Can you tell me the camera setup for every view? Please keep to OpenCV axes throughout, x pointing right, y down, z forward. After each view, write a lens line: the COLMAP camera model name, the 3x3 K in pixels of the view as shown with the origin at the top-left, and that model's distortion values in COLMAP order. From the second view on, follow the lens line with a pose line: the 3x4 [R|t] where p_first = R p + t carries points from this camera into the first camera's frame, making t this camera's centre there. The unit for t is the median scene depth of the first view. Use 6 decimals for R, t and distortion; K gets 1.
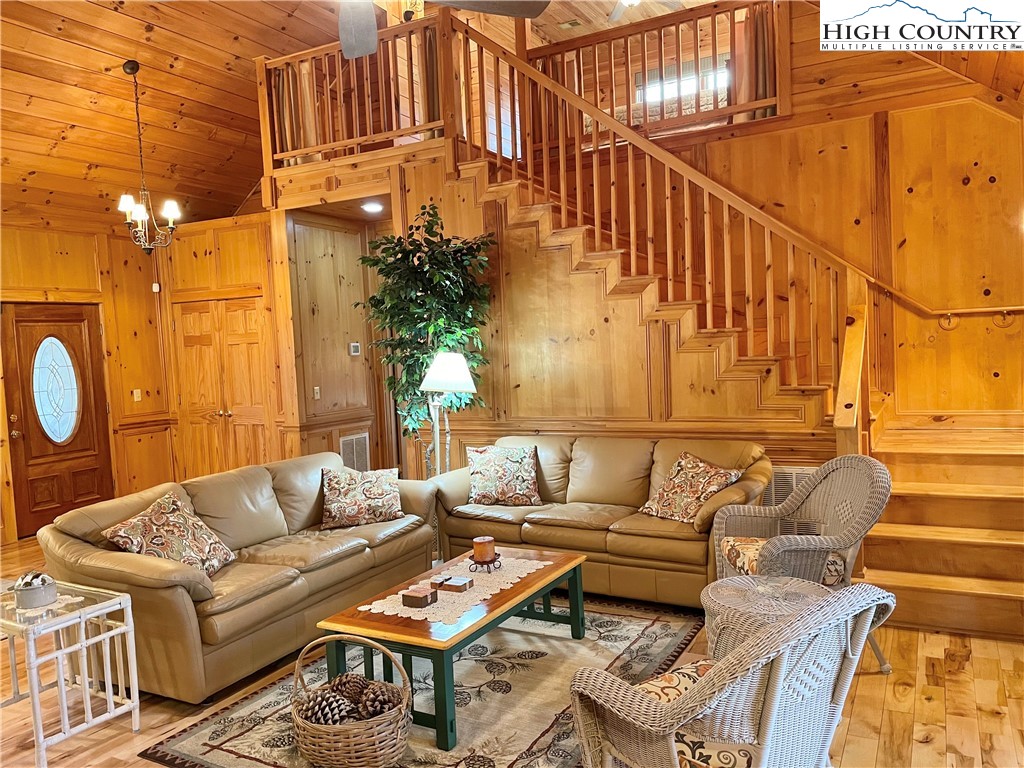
lens RADIAL K [[772.7, 0, 512.0], [0, 772.7, 384.0], [0, 0, 1]] dist [0.091017, -0.119293]
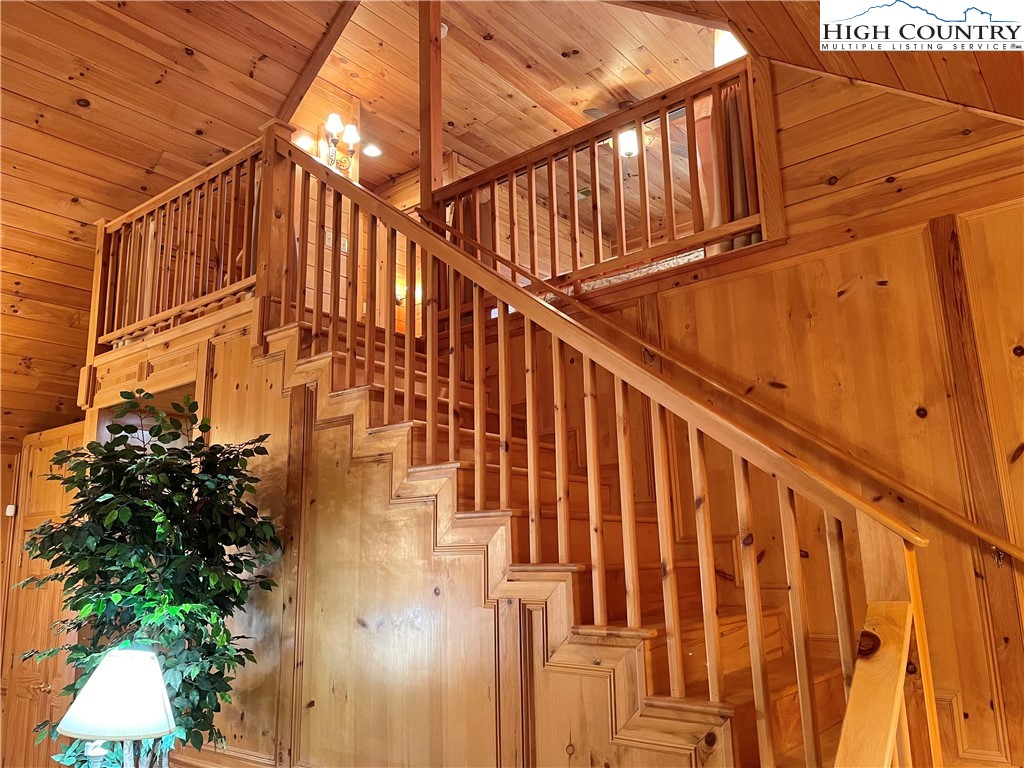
lens RADIAL K [[772.7, 0, 512.0], [0, 772.7, 384.0], [0, 0, 1]] dist [0.091017, -0.119293]
pose [[0.982735, -0.019965, -0.183936, 0.260635], [-0.028381, 0.966127, -0.256503, -0.080123], [0.182826, 0.257295, 0.948880, 0.433426]]
